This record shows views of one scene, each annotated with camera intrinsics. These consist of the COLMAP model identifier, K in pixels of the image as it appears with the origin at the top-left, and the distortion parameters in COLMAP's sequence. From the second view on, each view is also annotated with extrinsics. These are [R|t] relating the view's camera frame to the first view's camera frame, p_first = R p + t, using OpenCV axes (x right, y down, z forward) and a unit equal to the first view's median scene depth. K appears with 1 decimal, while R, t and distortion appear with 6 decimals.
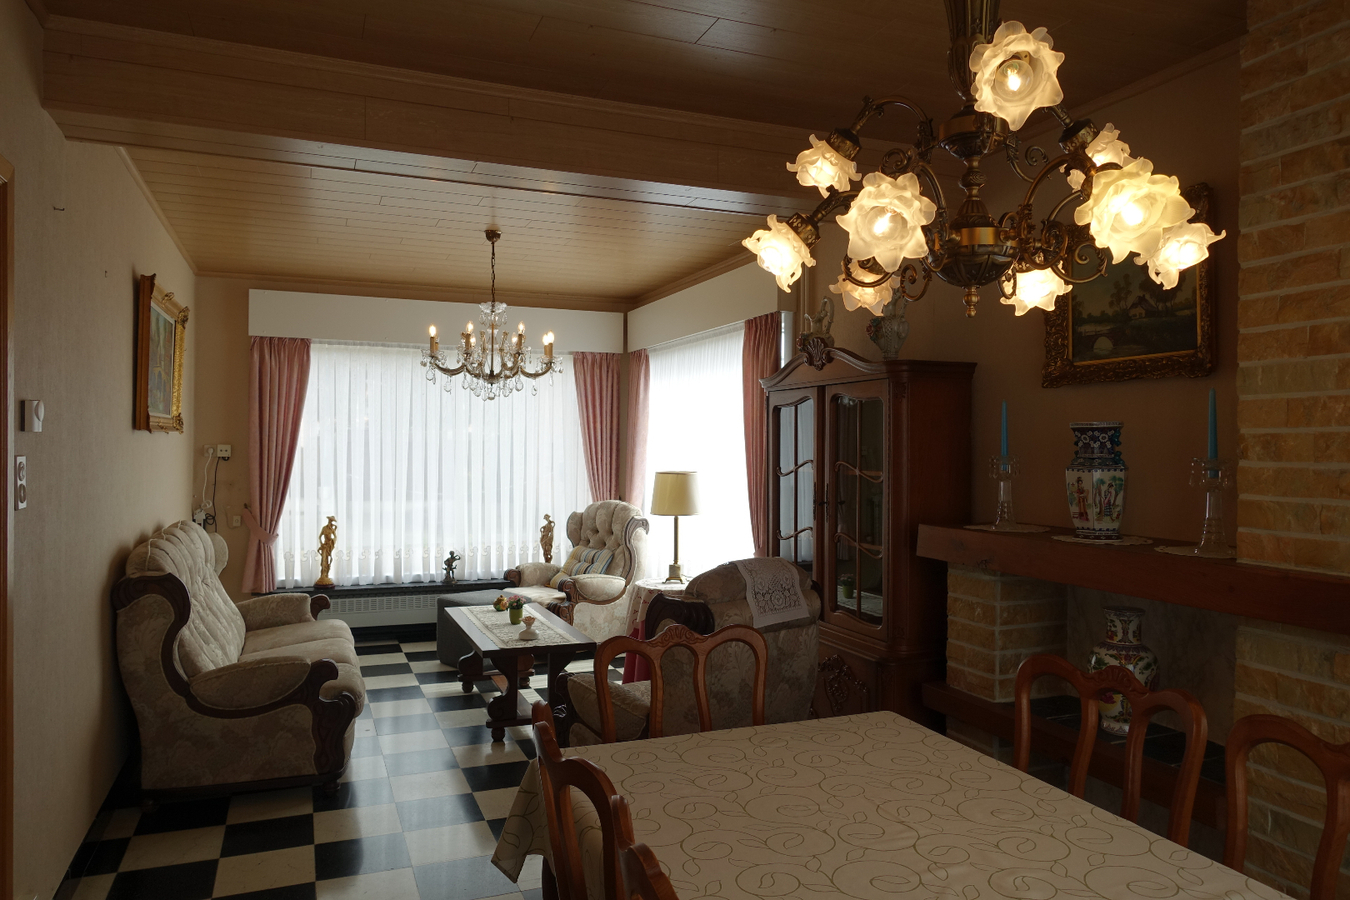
lens RADIAL K [[942.1, 0, 679.7], [0, 942.1, 448.7], [0, 0, 1]] dist [-0.003855, 0.001319]
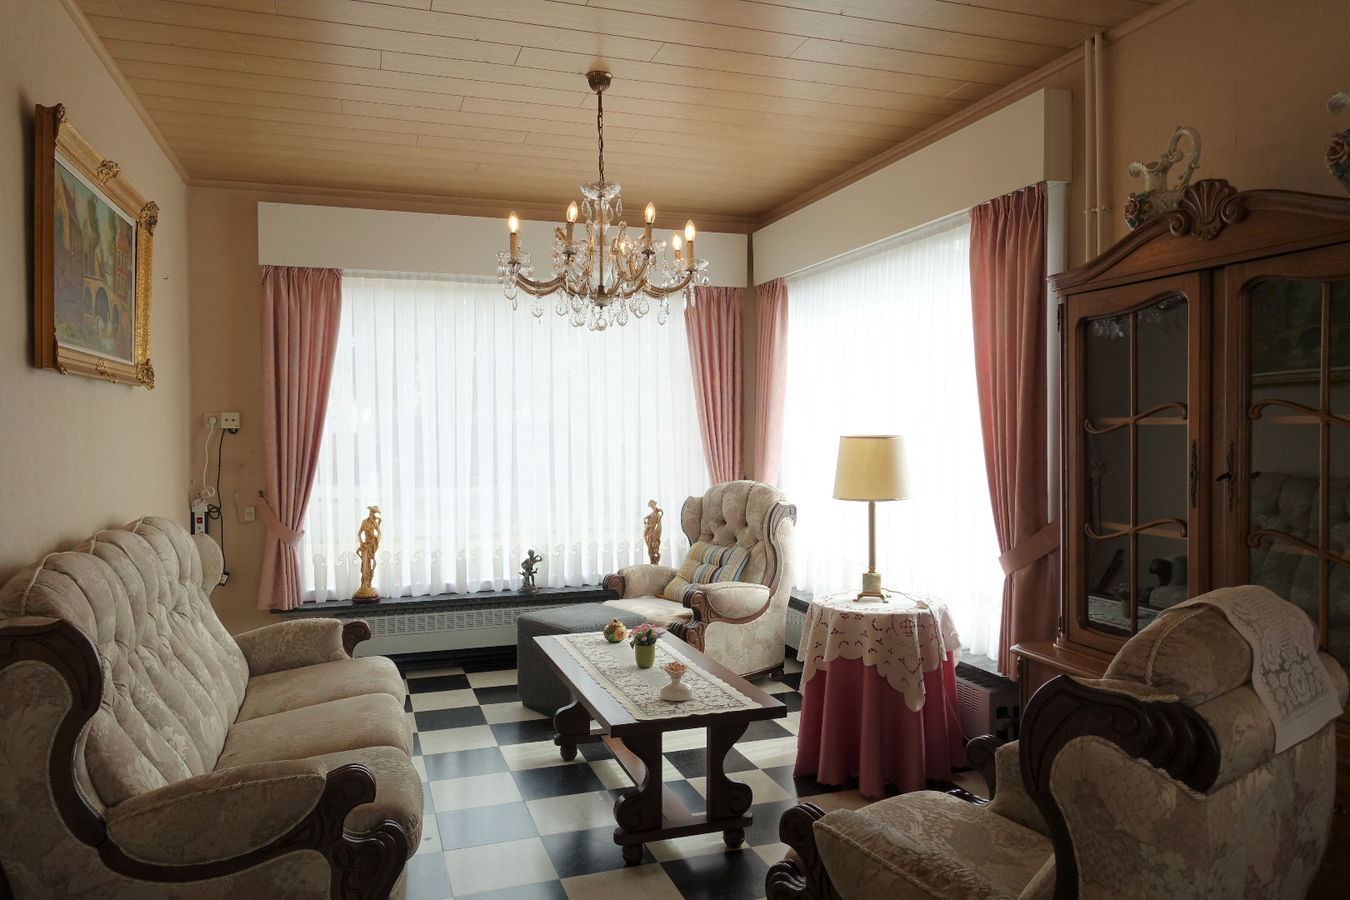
lens RADIAL K [[942.1, 0, 673.6], [0, 942.1, 447.7], [0, 0, 1]] dist [-0.003855, 0.001319]
pose [[0.998314, -0.014249, -0.056263, -0.100251], [0.015186, 0.999752, 0.016264, 0.018793], [0.056017, -0.017091, 0.998284, 0.301215]]
